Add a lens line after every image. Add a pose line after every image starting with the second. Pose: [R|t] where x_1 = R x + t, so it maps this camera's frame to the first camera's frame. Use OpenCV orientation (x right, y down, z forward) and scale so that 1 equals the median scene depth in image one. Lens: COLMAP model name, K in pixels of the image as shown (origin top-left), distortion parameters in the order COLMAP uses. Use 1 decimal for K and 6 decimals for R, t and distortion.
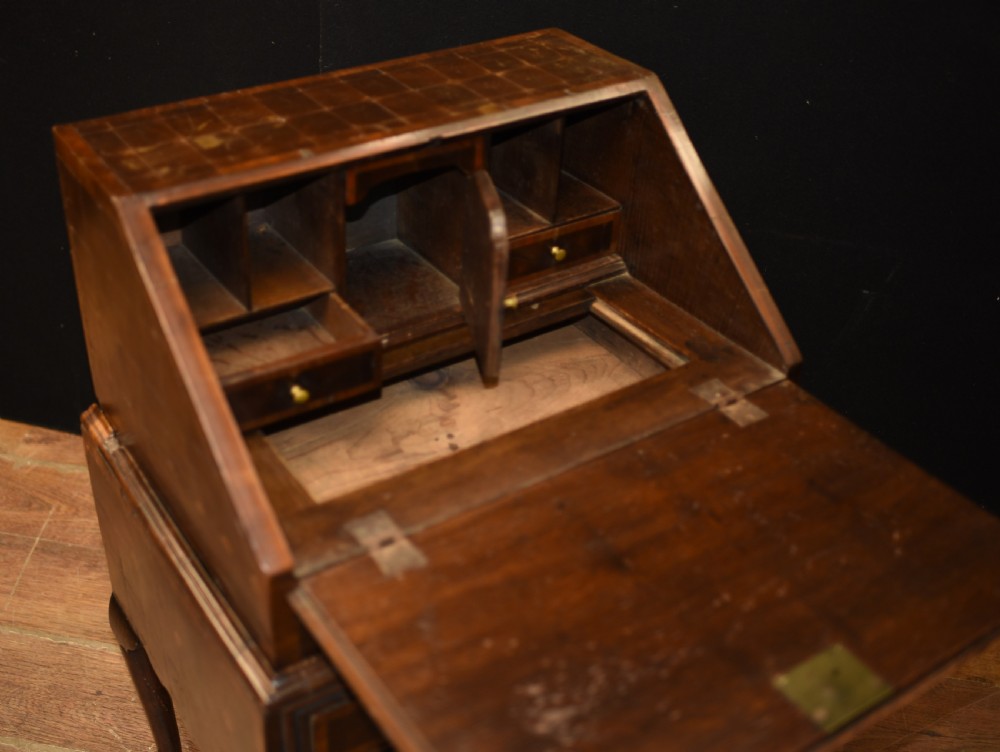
lens RADIAL K [[1177.9, 0, 422.6], [0, 1177.9, 357.4], [0, 0, 1]] dist [-0.083834, 0.061124]
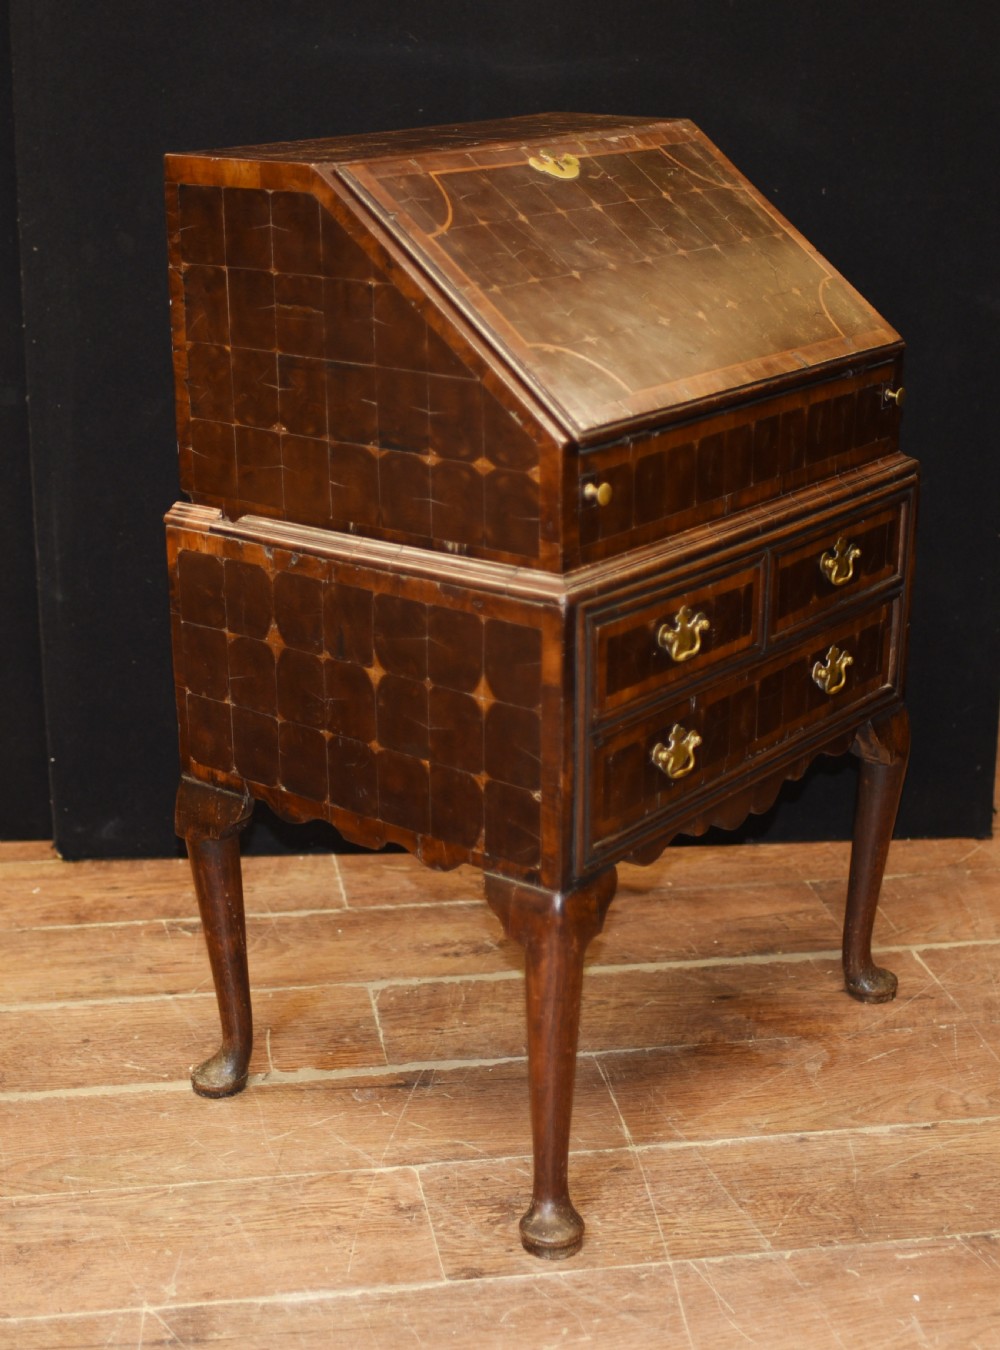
lens RADIAL K [[2144.3, 0, 455.5], [0, 2144.3, 689.8], [0, 0, 1]] dist [-0.095336, 0.057356]
pose [[0.943814, -0.131025, 0.303394, -0.638071], [0.203070, 0.954214, -0.219630, 0.612855], [-0.260726, 0.268900, 0.927208, -0.526998]]
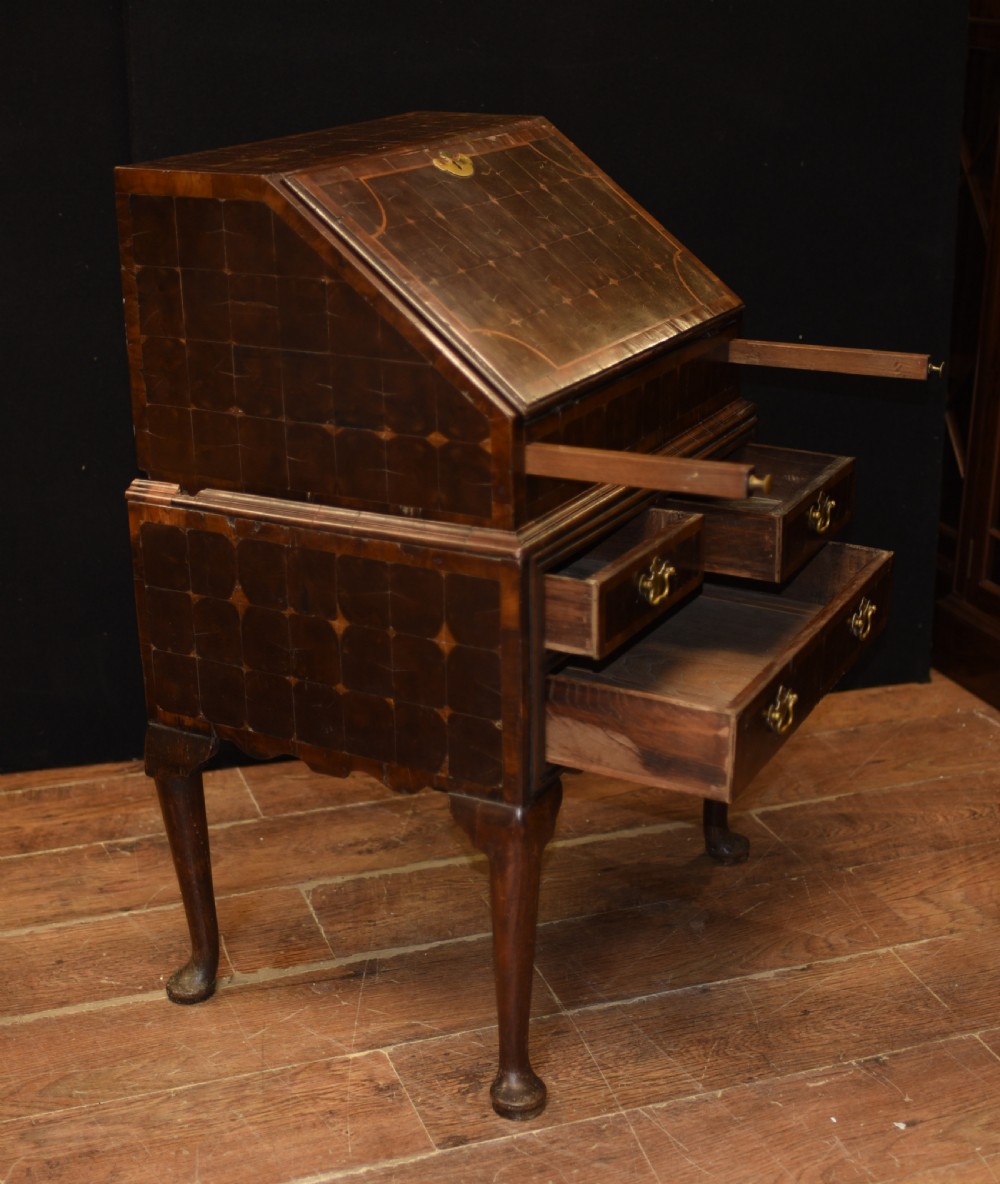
lens RADIAL K [[1840.6, 0, 494.4], [0, 1840.6, 605.3], [0, 0, 1]] dist [-0.097597, 0.076252]
pose [[0.868395, -0.198271, 0.454509, -0.795285], [0.297629, 0.941527, -0.157933, 0.504958], [-0.396619, 0.272424, 0.876629, -0.444460]]
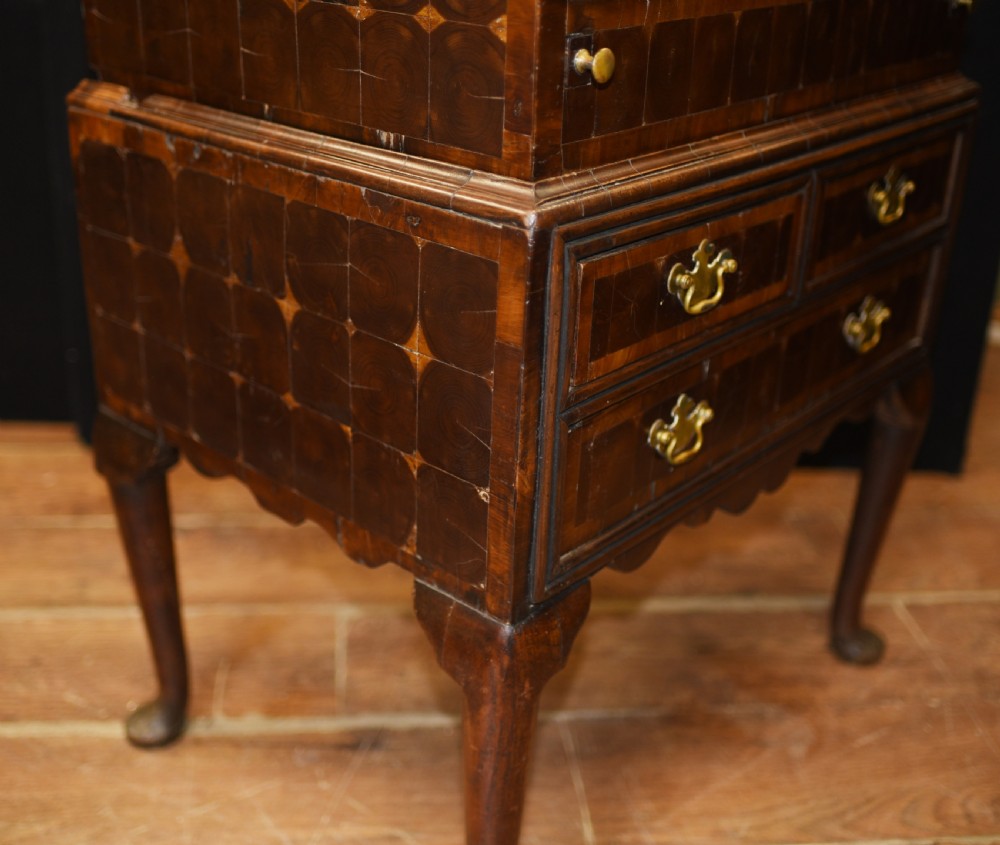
lens RADIAL K [[1283.5, 0, 459.3], [0, 1283.5, 412.6], [0, 0, 1]] dist [-0.092170, 0.057539]
pose [[0.964317, -0.105273, 0.242920, -0.294965], [0.139570, 0.981832, -0.128558, 0.401685], [-0.224972, 0.157875, 0.961490, 0.264251]]
